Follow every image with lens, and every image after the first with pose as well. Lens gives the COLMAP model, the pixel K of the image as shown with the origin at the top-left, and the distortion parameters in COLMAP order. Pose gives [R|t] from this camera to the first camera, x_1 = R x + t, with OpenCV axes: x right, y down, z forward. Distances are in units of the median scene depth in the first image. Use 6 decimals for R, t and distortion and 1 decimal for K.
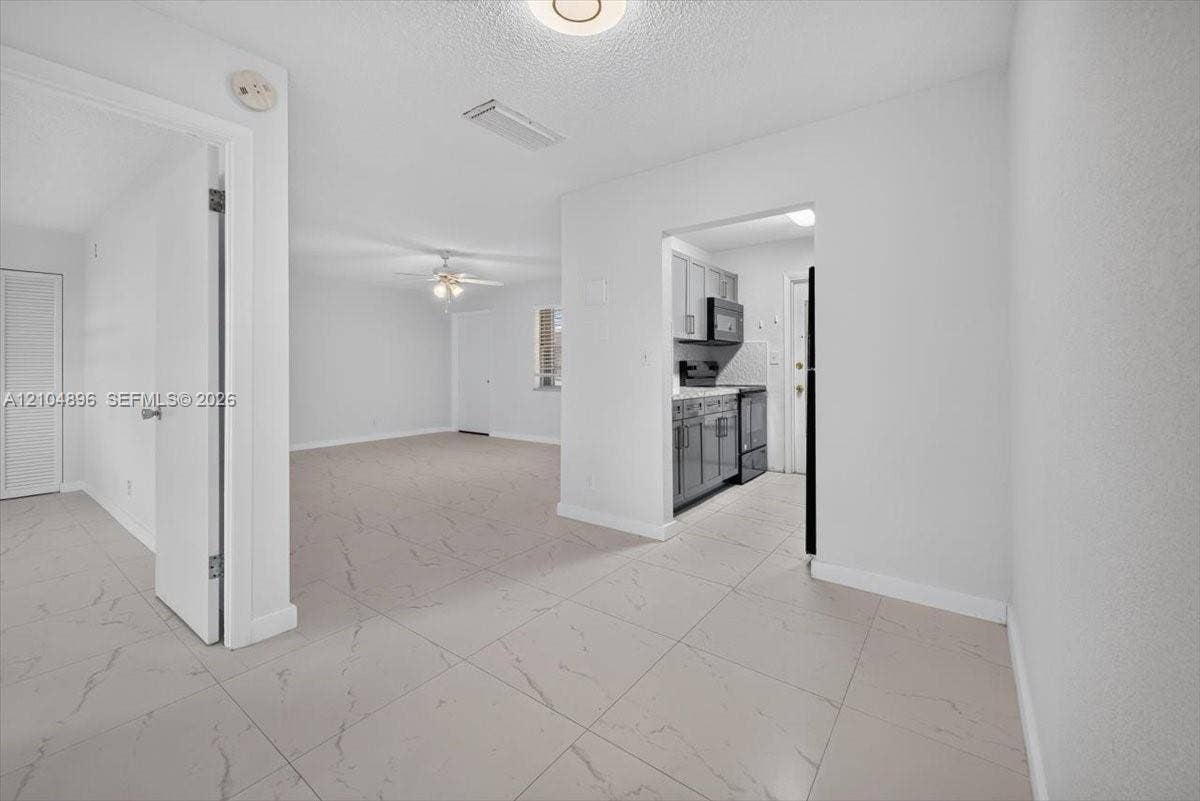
lens RADIAL K [[486.1, 0, 597.9], [0, 486.1, 366.8], [0, 0, 1]] dist [0.028981, 0.000089]
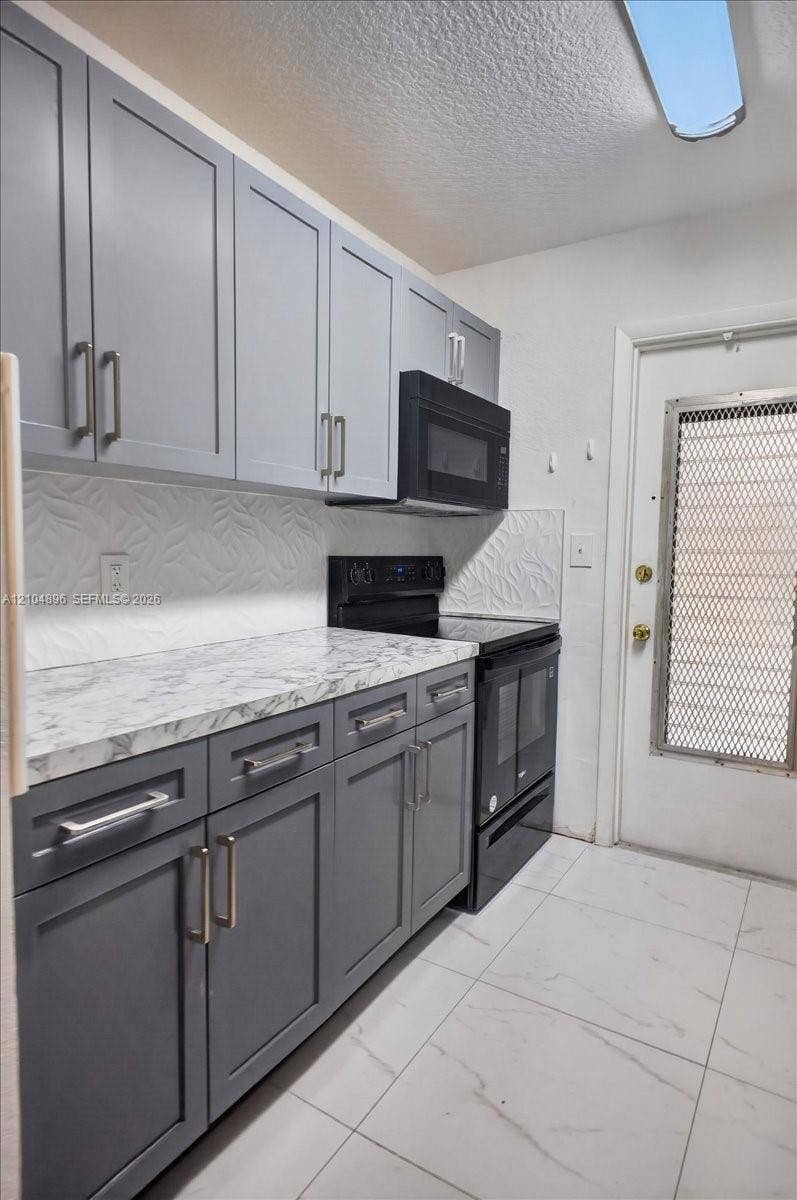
lens RADIAL K [[696.4, 0, 404.2], [0, 696.4, 603.4], [0, 0, 1]] dist [-0.007855, -0.000302]
pose [[0.994459, 0.013463, 0.104255, 0.167099], [-0.022108, 0.996369, 0.082221, -0.019892], [-0.102770, -0.084070, 0.991146, 0.472262]]
